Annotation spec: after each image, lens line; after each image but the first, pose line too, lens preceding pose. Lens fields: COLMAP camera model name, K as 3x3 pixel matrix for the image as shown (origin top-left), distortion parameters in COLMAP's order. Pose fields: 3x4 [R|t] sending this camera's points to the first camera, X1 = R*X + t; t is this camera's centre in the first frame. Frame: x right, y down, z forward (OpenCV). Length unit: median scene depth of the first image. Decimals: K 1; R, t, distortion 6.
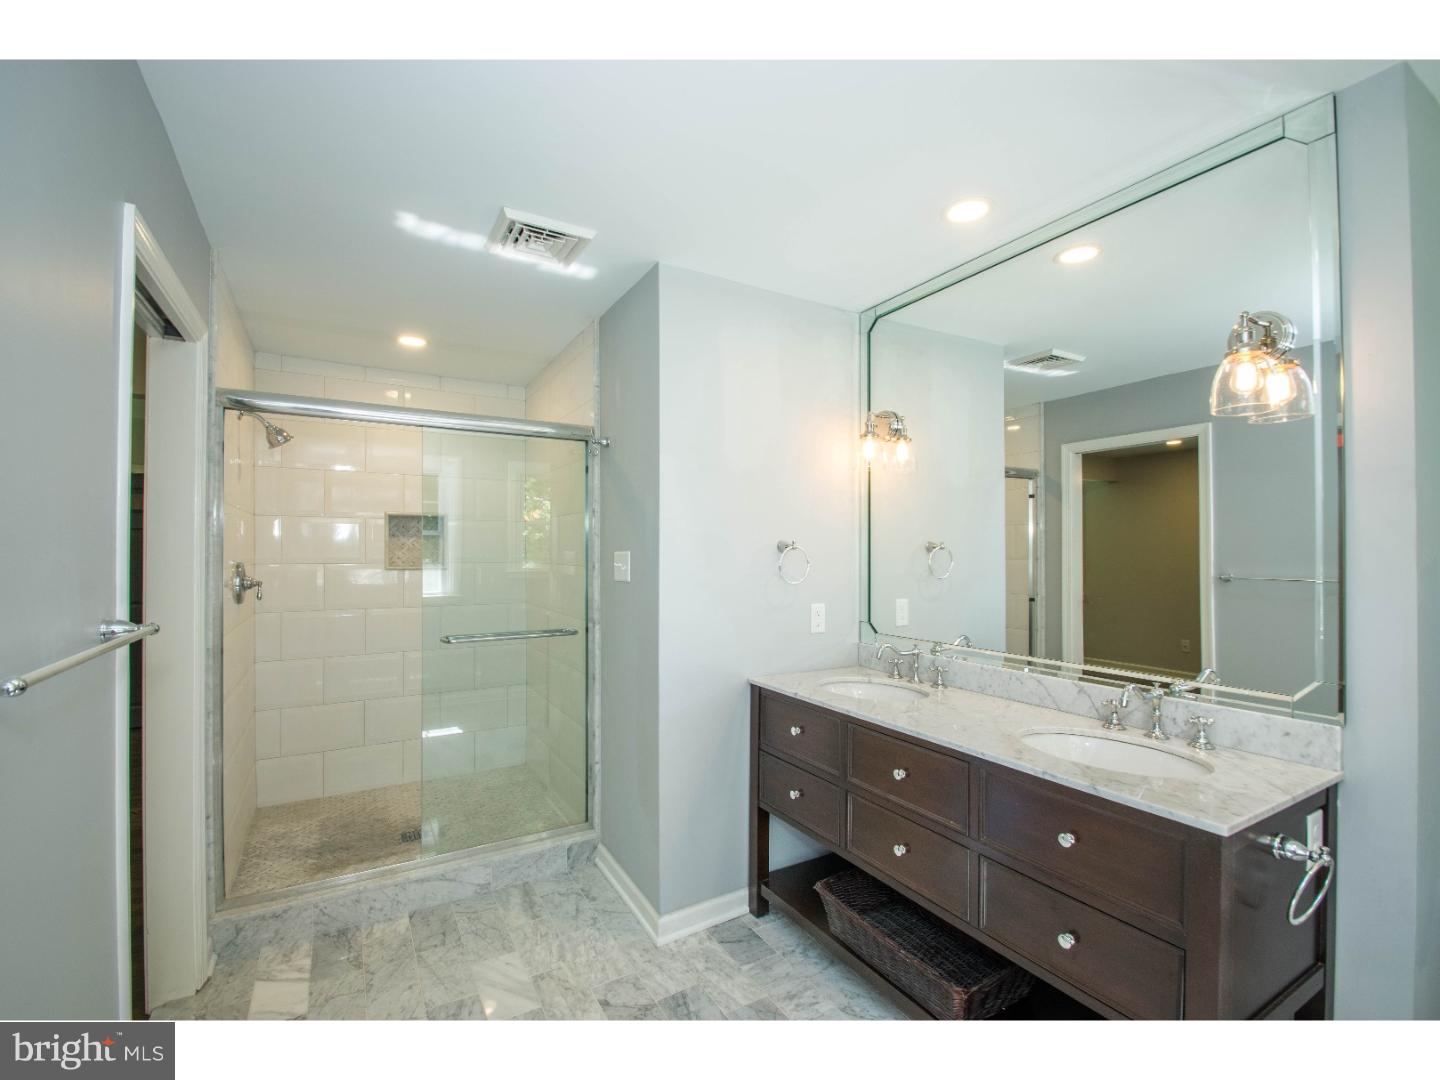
lens RADIAL K [[629.3, 0, 713.7], [0, 629.3, 549.4], [0, 0, 1]] dist [0.015833, -0.020022]
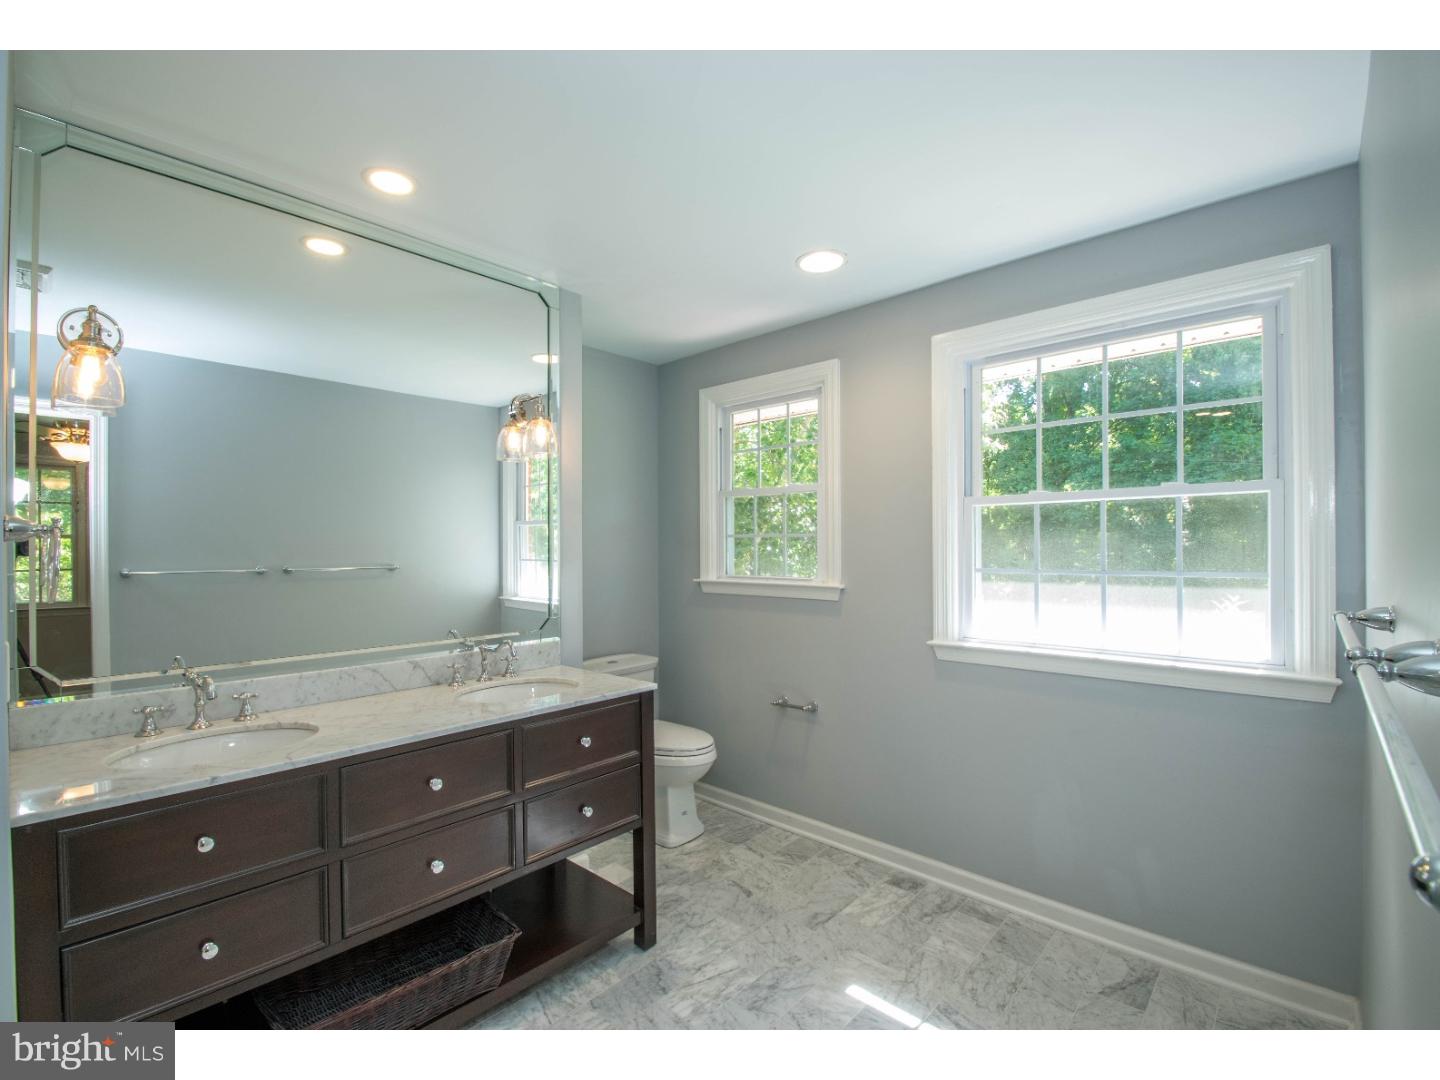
lens RADIAL K [[629.3, 0, 713.7], [0, 629.3, 549.4], [0, 0, 1]] dist [0.015833, -0.020022]
pose [[-0.282944, -0.005941, 0.959118, -0.633391], [-0.004017, 0.999979, 0.005009, 0.007359], [-0.959128, -0.002435, -0.282962, 0.792807]]
